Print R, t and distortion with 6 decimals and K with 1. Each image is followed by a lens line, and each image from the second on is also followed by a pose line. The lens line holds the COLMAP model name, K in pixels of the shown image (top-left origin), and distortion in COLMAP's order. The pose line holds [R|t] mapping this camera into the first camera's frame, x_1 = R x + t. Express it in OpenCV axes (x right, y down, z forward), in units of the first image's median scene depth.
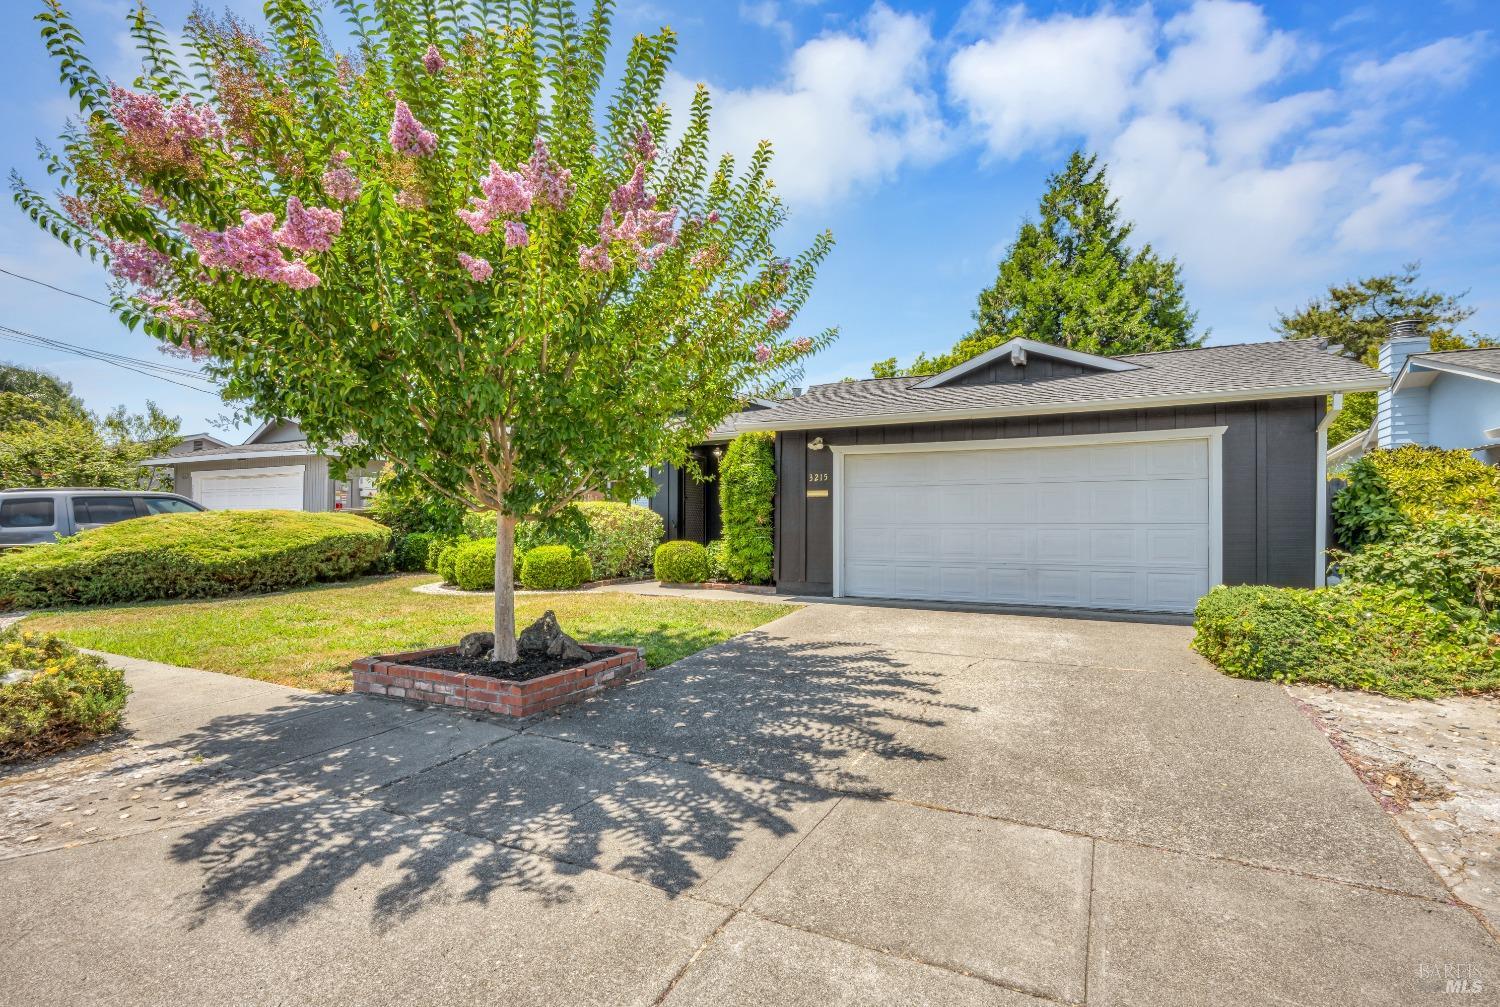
lens RADIAL K [[697.1, 0, 750.1], [0, 697.1, 513.4], [0, 0, 1]] dist [0.000060, -0.000016]
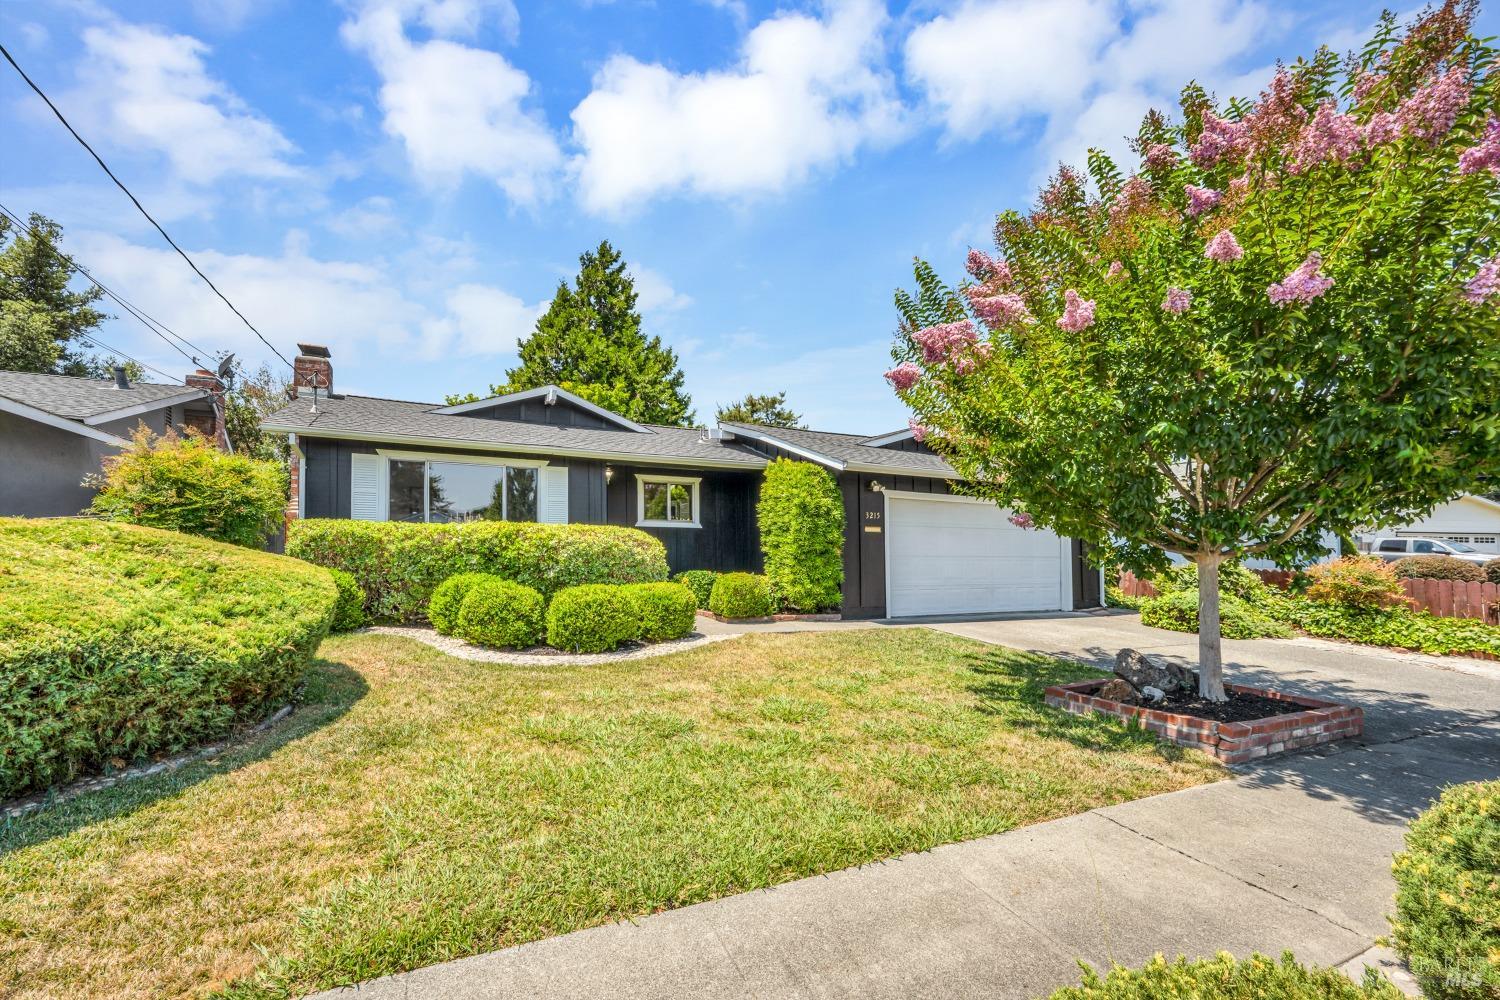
lens RADIAL K [[613.7, 0, 733.2], [0, 613.7, 543.2], [0, 0, 1]] dist [-0.000606, -0.000024]
pose [[0.632590, 0.014037, 0.774360, -0.818588], [-0.025233, 0.999678, 0.002492, -0.002841], [-0.774076, -0.021116, 0.632741, 0.529535]]
